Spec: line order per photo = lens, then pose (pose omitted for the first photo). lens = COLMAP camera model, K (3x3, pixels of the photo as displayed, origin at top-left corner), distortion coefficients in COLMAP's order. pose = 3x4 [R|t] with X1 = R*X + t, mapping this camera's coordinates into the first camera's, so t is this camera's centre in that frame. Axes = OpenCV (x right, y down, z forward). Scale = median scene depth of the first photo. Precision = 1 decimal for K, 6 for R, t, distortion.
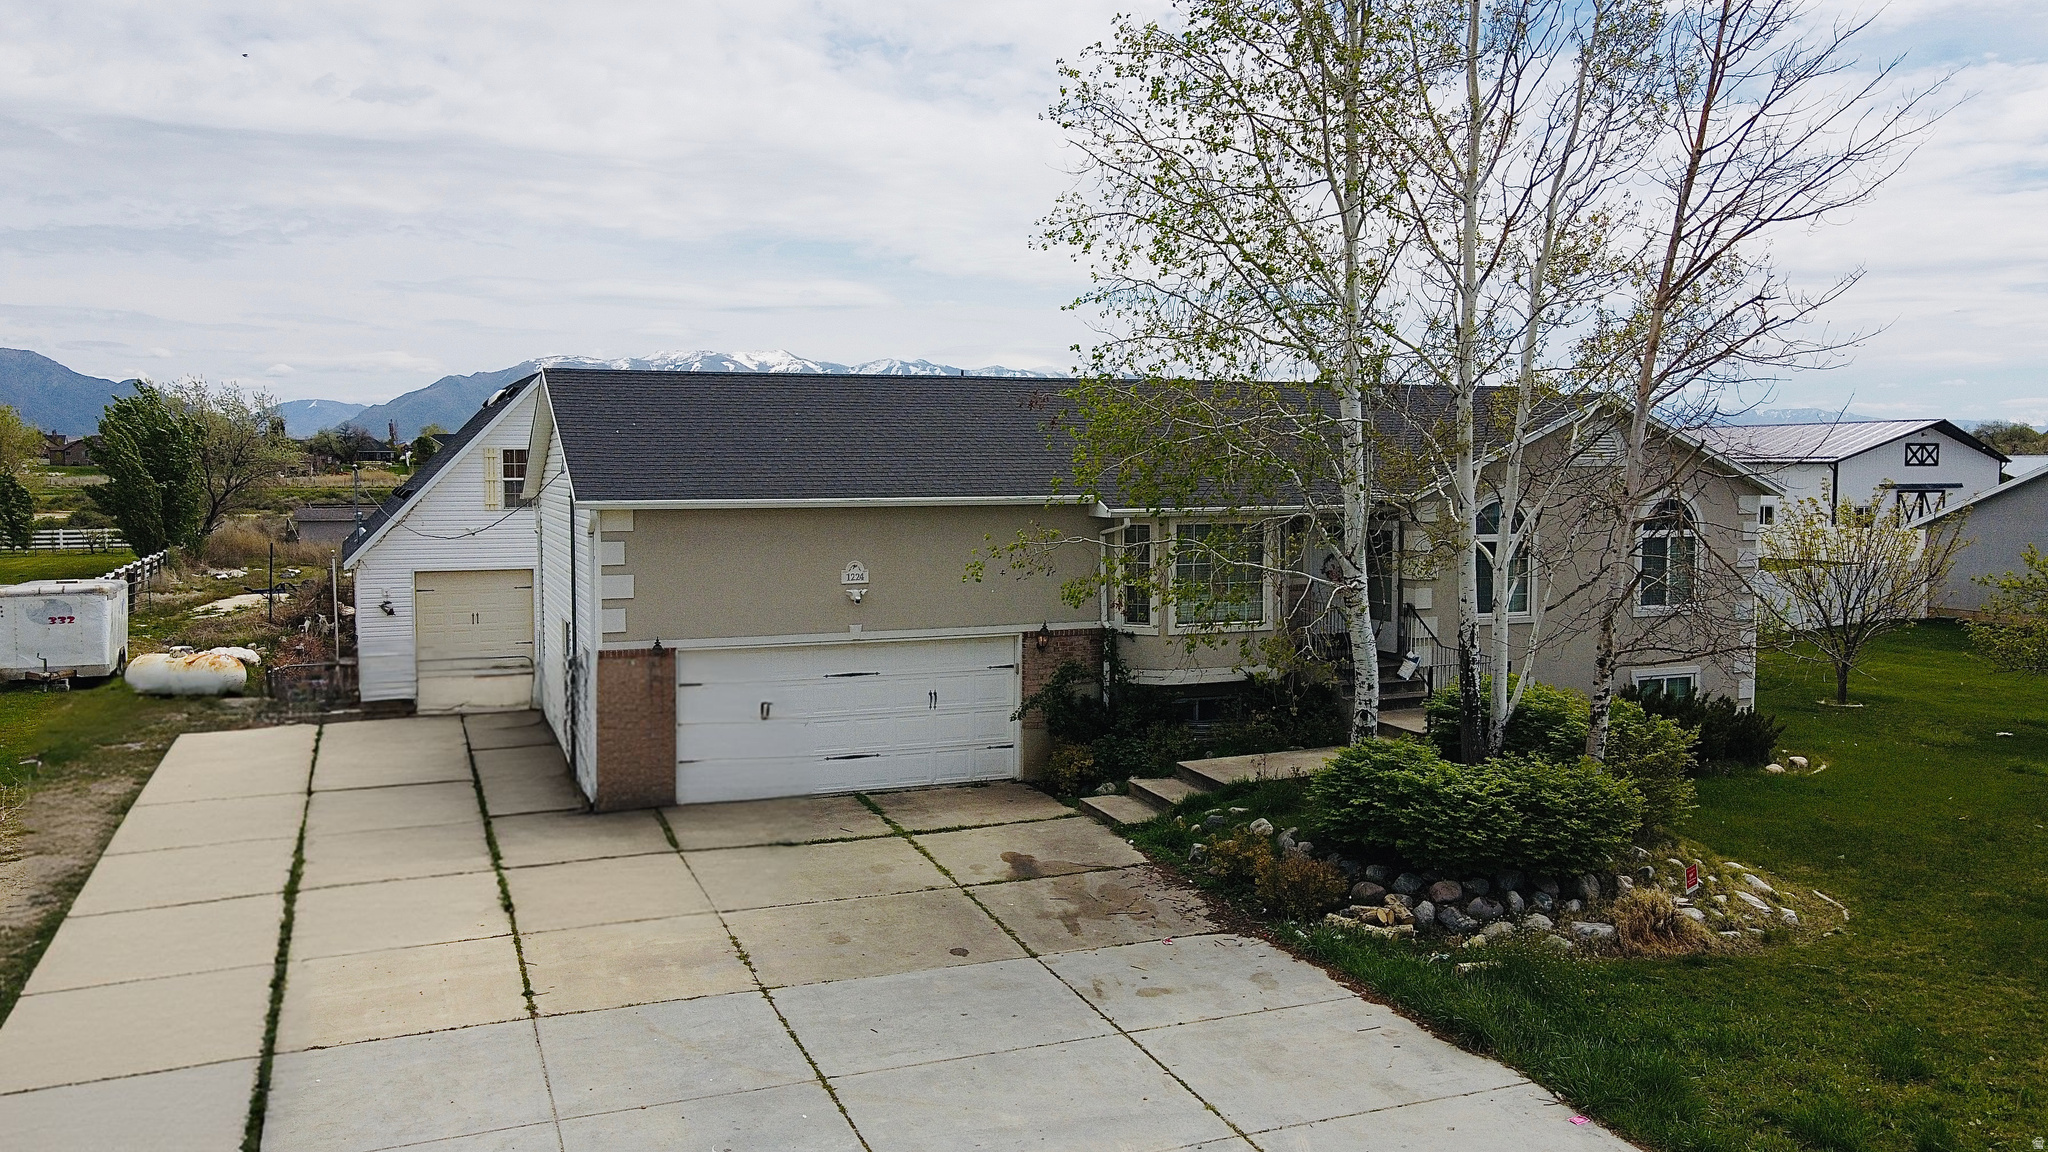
lens RADIAL K [[1537.1, 0, 1032.1], [0, 1537.1, 569.8], [0, 0, 1]] dist [-0.002273, 0.026167]
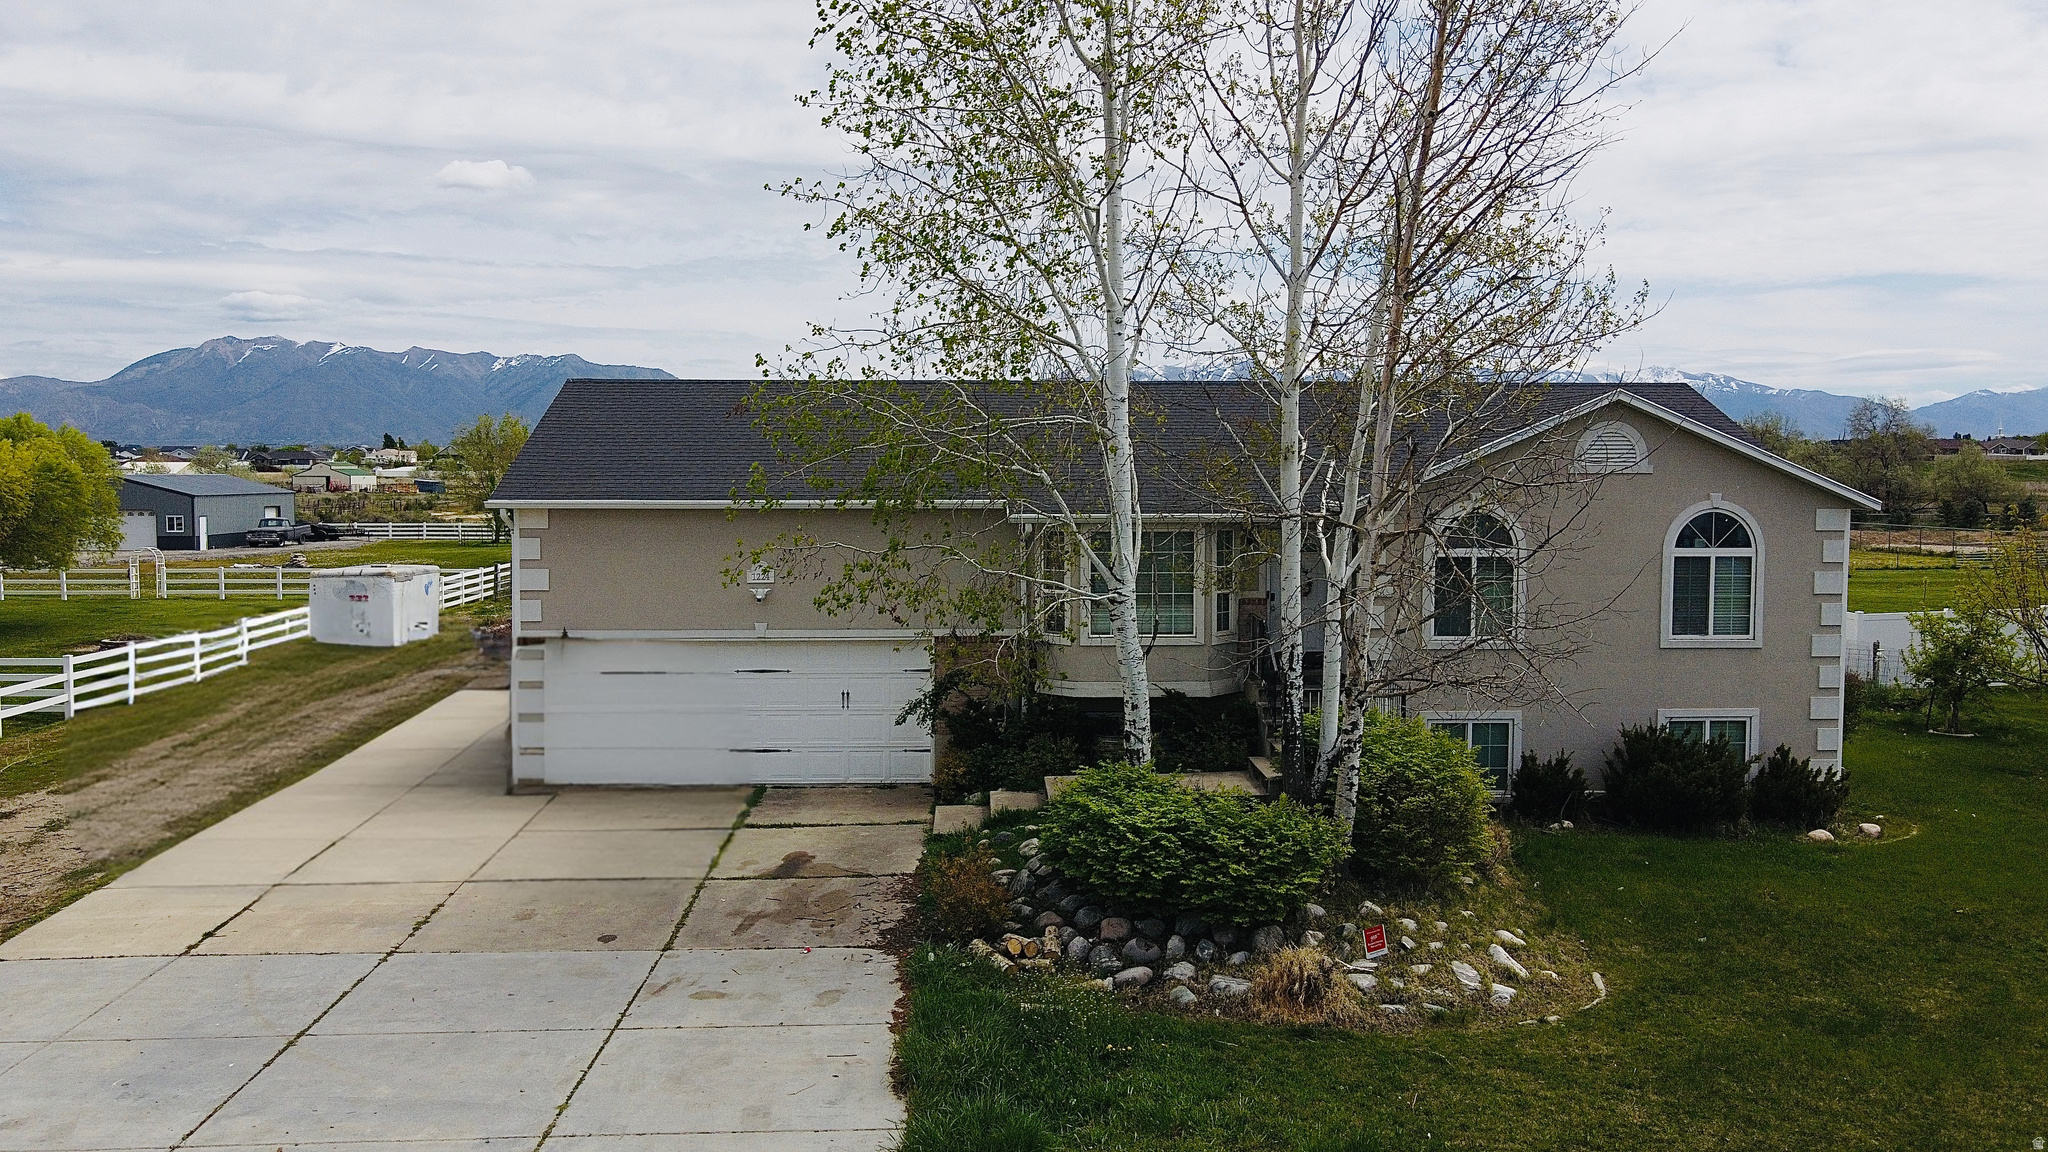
lens RADIAL K [[1537.1, 0, 1031.5], [0, 1537.1, 581.2], [0, 0, 1]] dist [-0.002273, 0.026167]
pose [[0.947670, 0.027132, -0.318095, 0.520768], [-0.025810, 0.999632, 0.008370, -0.007722], [0.318205, 0.000278, 0.948022, 0.103961]]
